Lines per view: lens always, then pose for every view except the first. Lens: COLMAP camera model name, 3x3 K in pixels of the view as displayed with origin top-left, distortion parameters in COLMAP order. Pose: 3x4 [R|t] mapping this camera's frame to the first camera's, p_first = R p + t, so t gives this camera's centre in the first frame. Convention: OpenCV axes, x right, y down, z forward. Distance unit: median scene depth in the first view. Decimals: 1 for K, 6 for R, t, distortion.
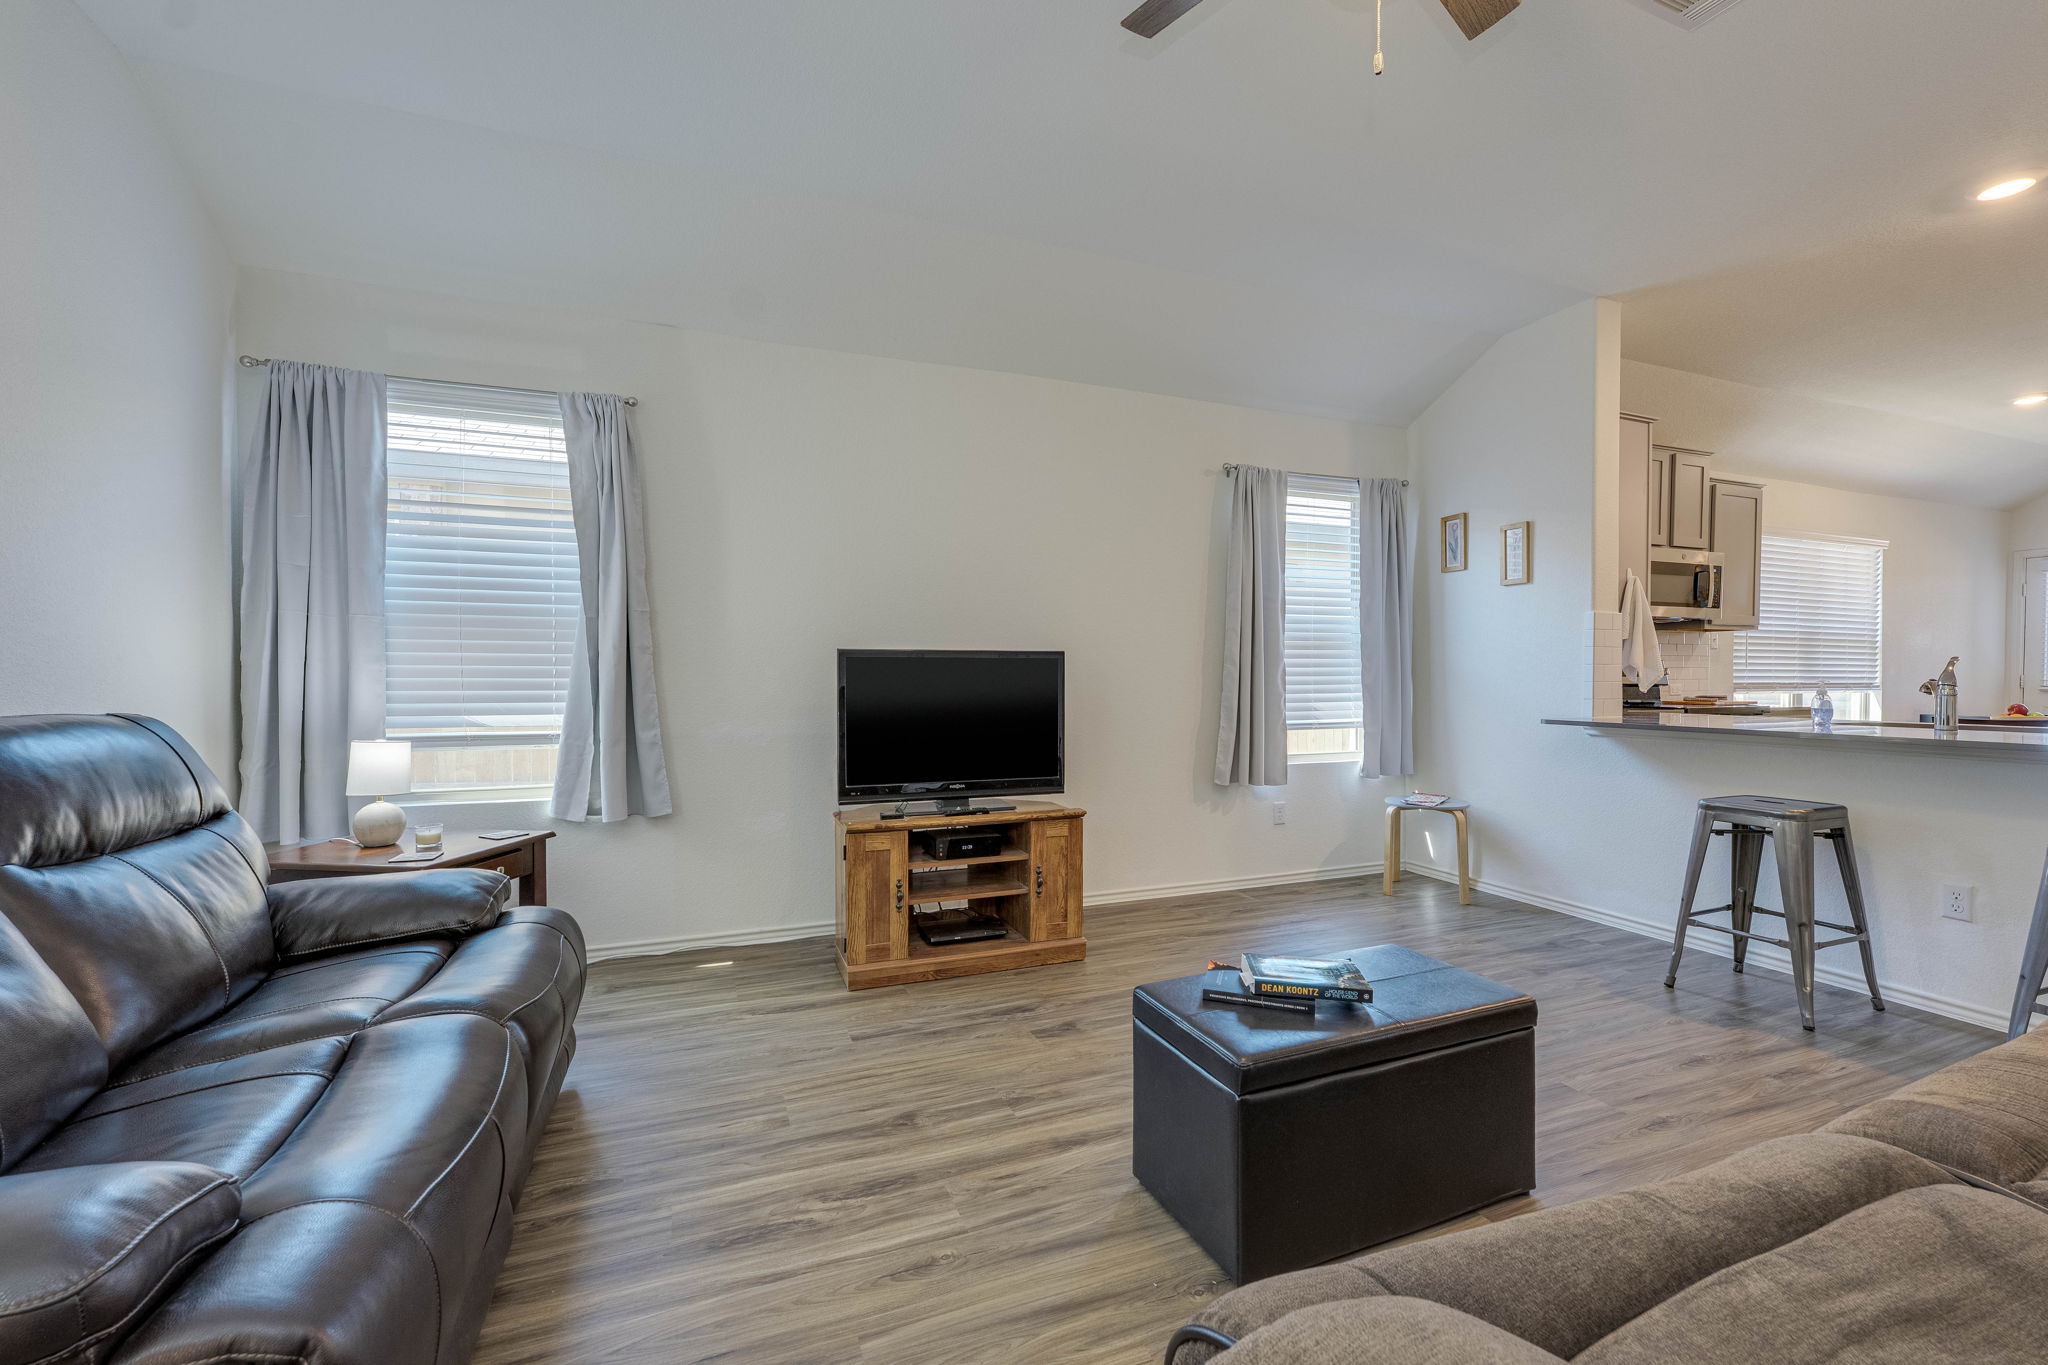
lens RADIAL K [[853.9, 0, 978.6], [0, 853.9, 677.6], [0, 0, 1]] dist [0.004631, -0.001217]
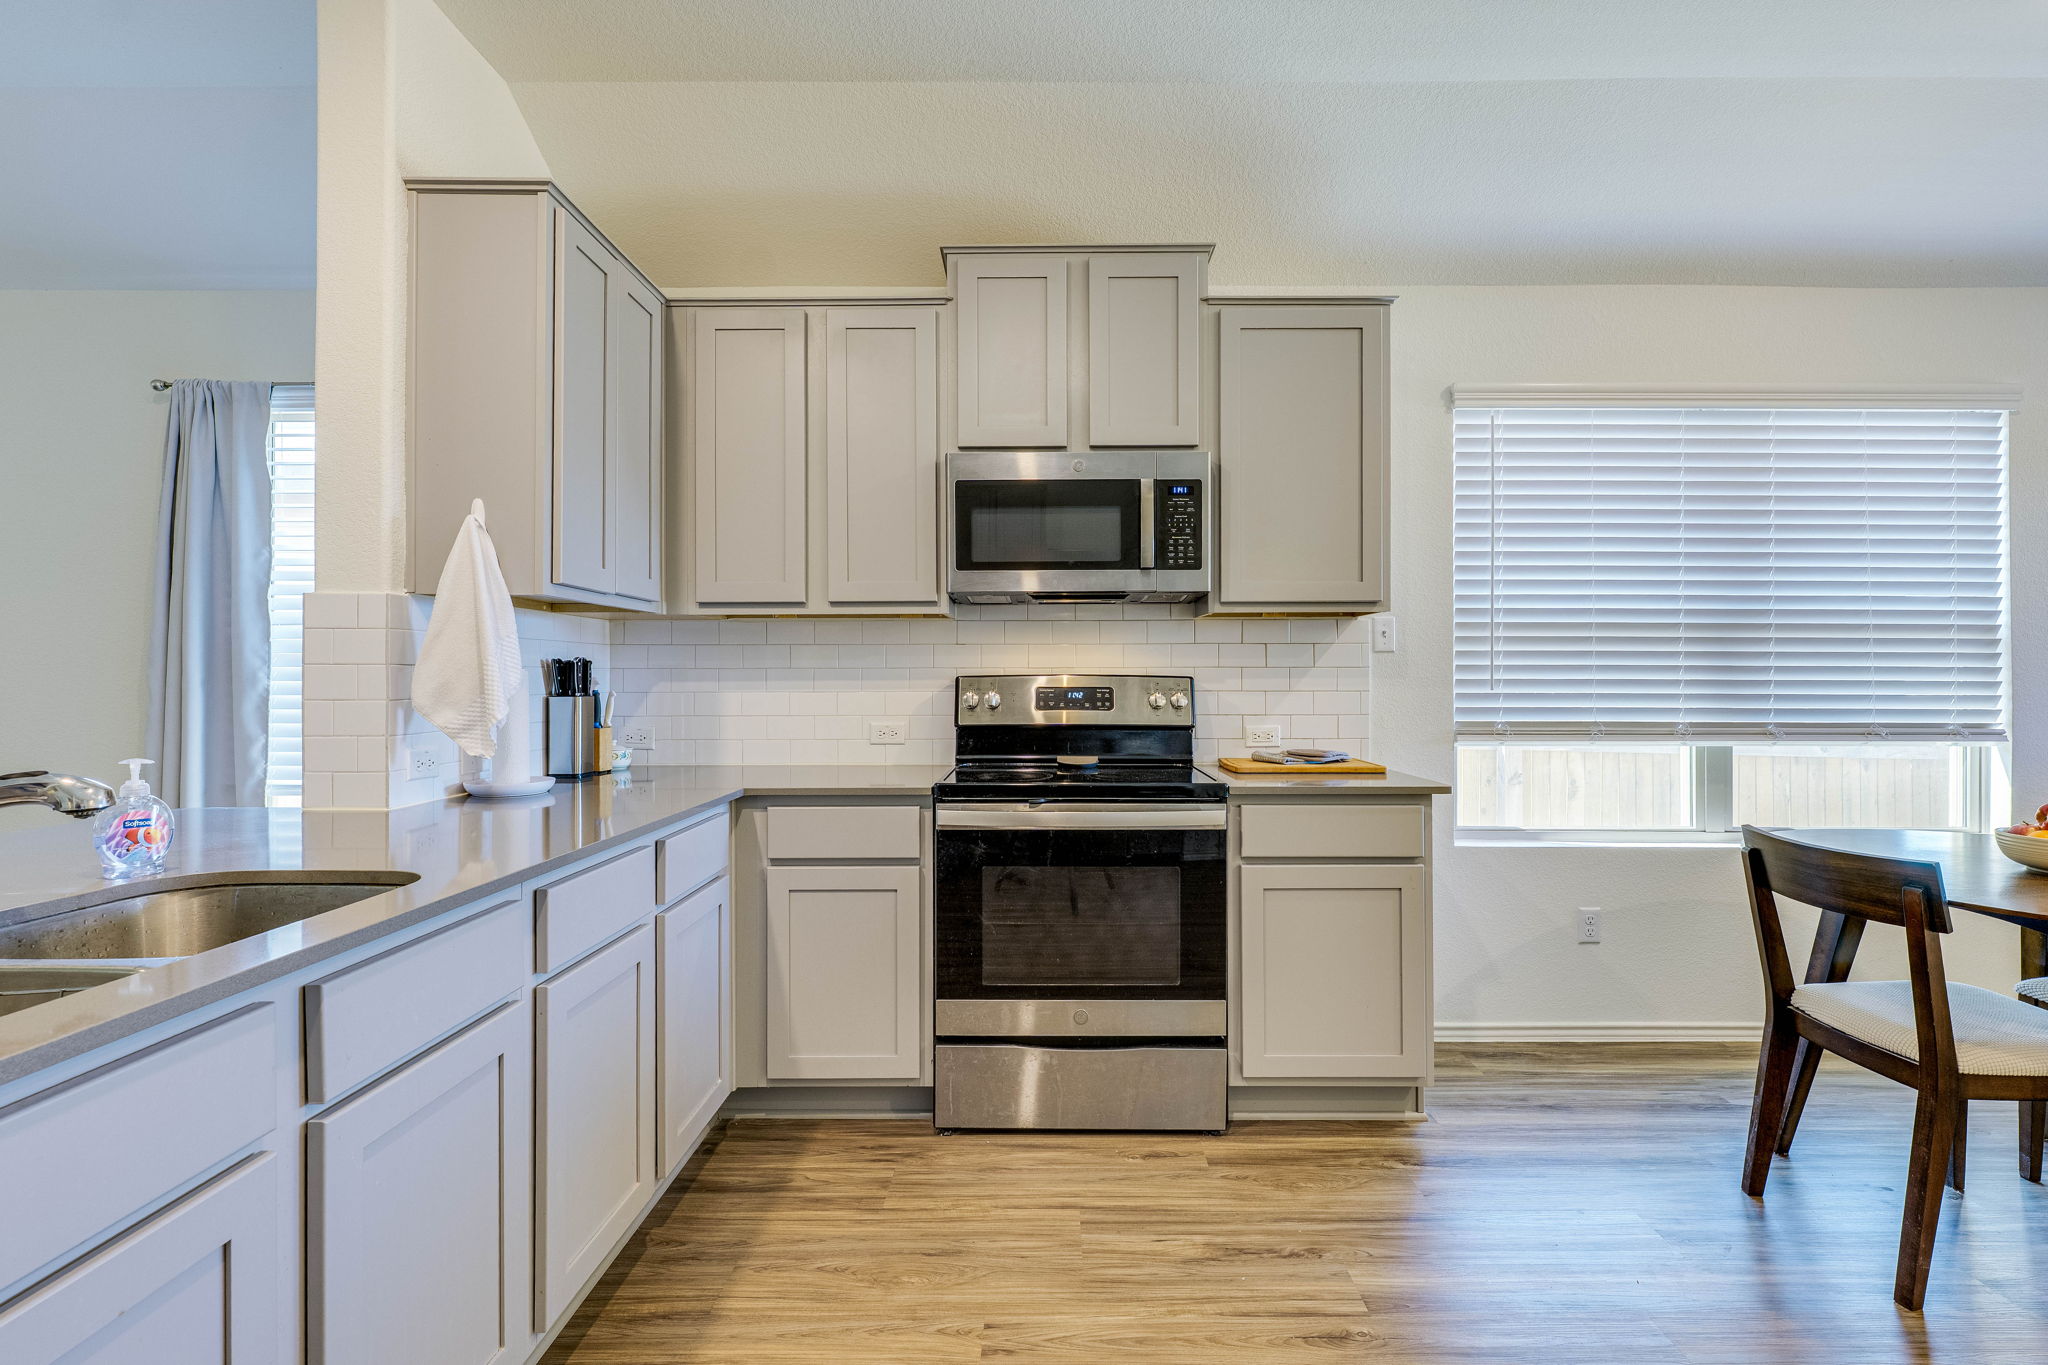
lens RADIAL K [[930.0, 0, 1055.0], [0, 930.0, 668.2], [0, 0, 1]] dist [-0.004820, 0.001188]
pose [[0.930012, 0.000389, -0.367529, 1.529362], [-0.000256, 1.000000, 0.000412, -0.042984], [0.367530, -0.000289, 0.930012, 0.774679]]
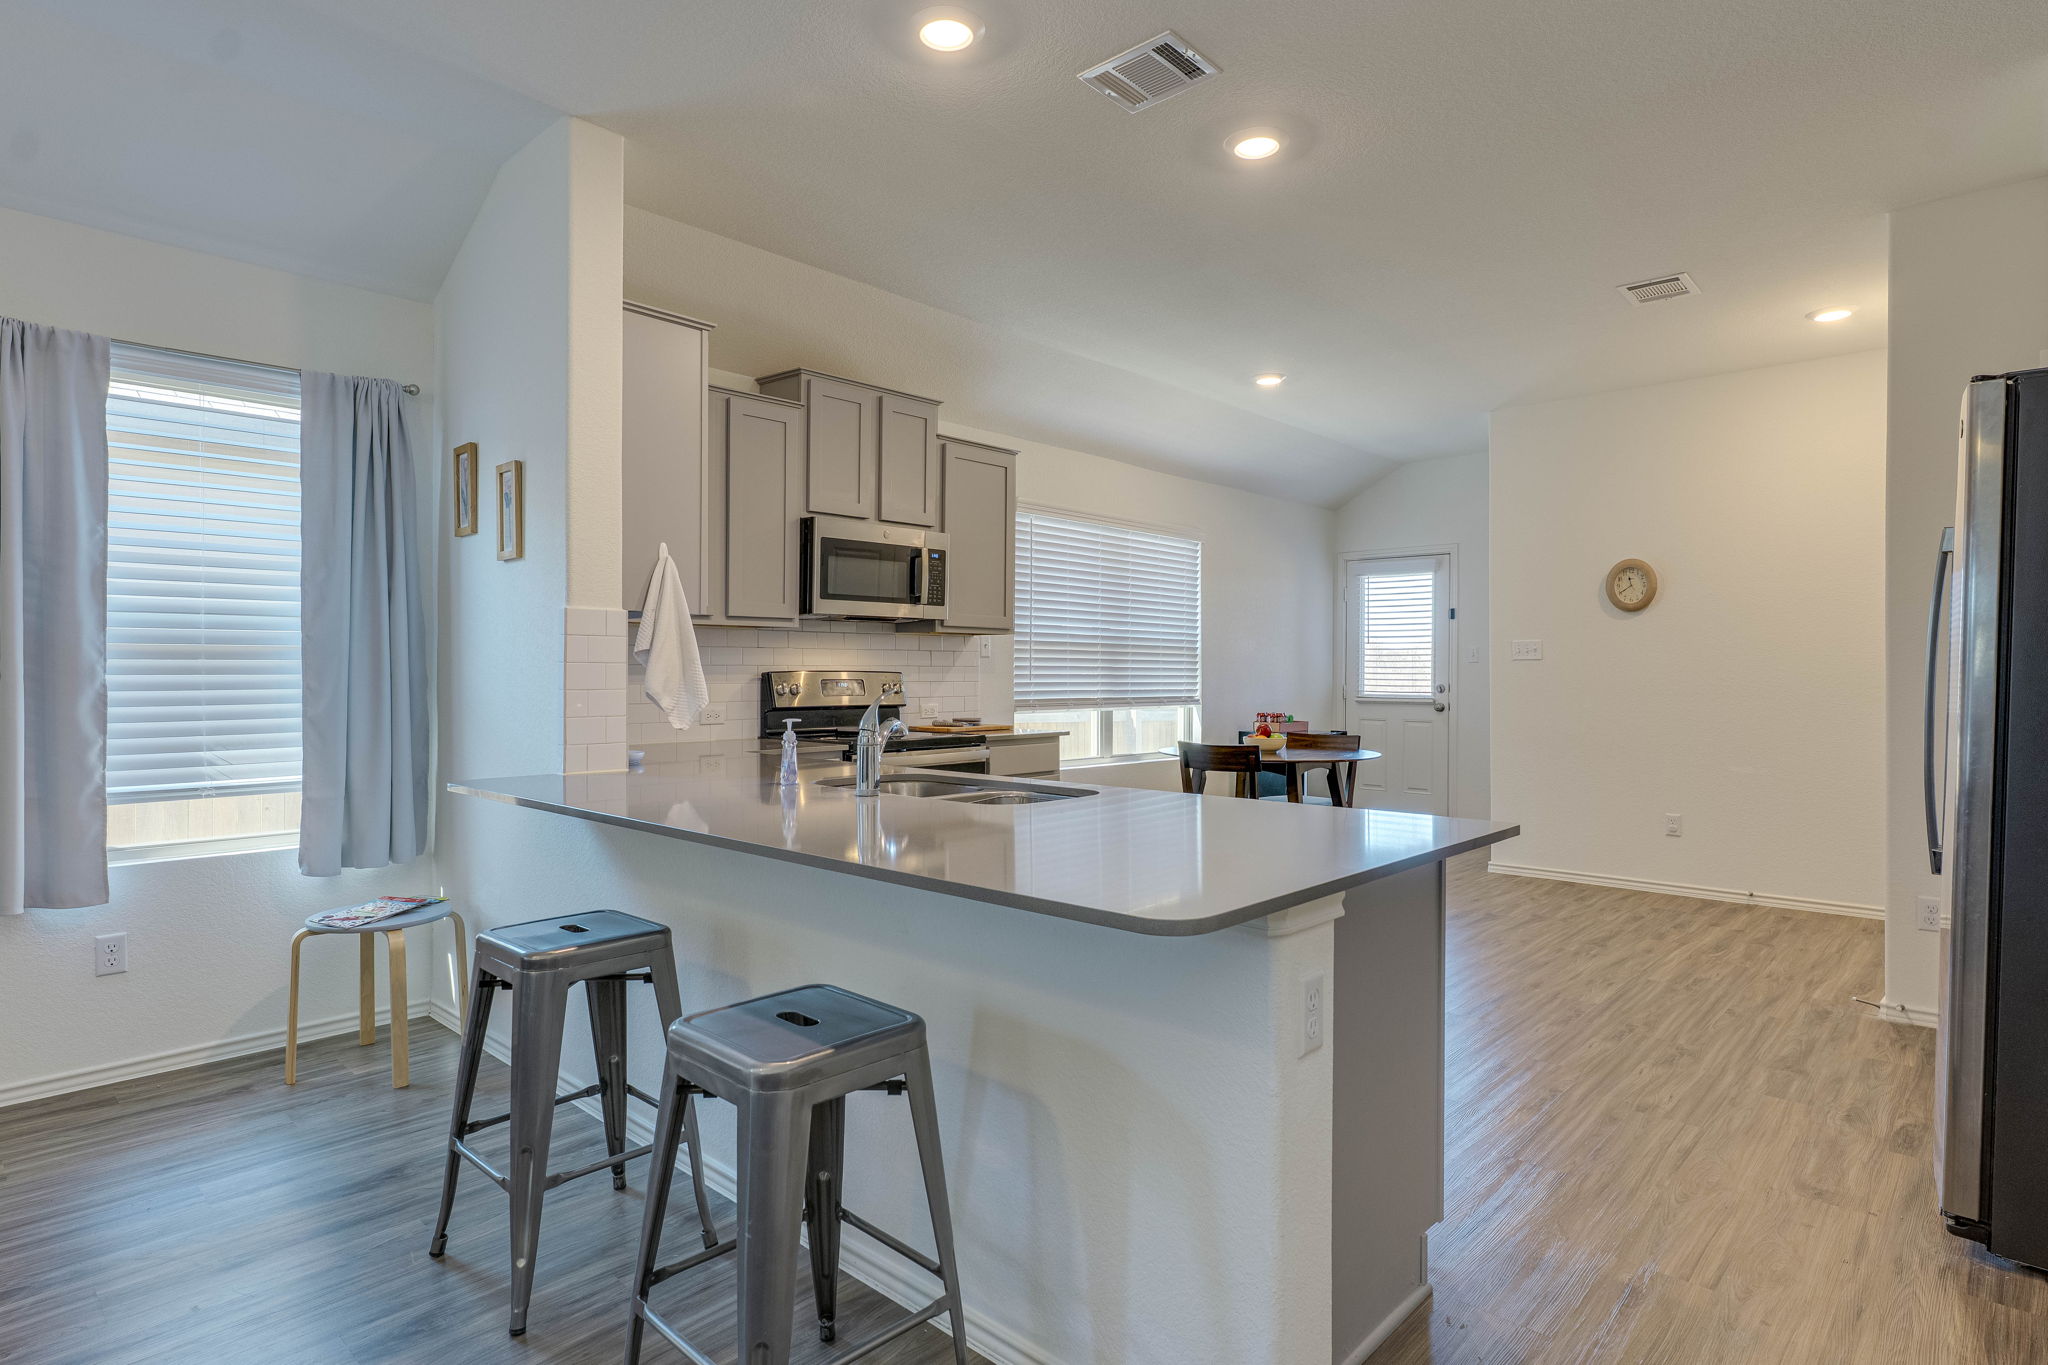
lens RADIAL K [[1091.5, 0, 993.5], [0, 1091.5, 672.4], [0, 0, 1]] dist [0.004403, -0.002862]
pose [[0.908966, 0.001011, 0.416868, 0.783675], [-0.000156, 0.999998, -0.002083, -0.030796], [-0.416870, 0.001828, 0.908964, 0.156232]]
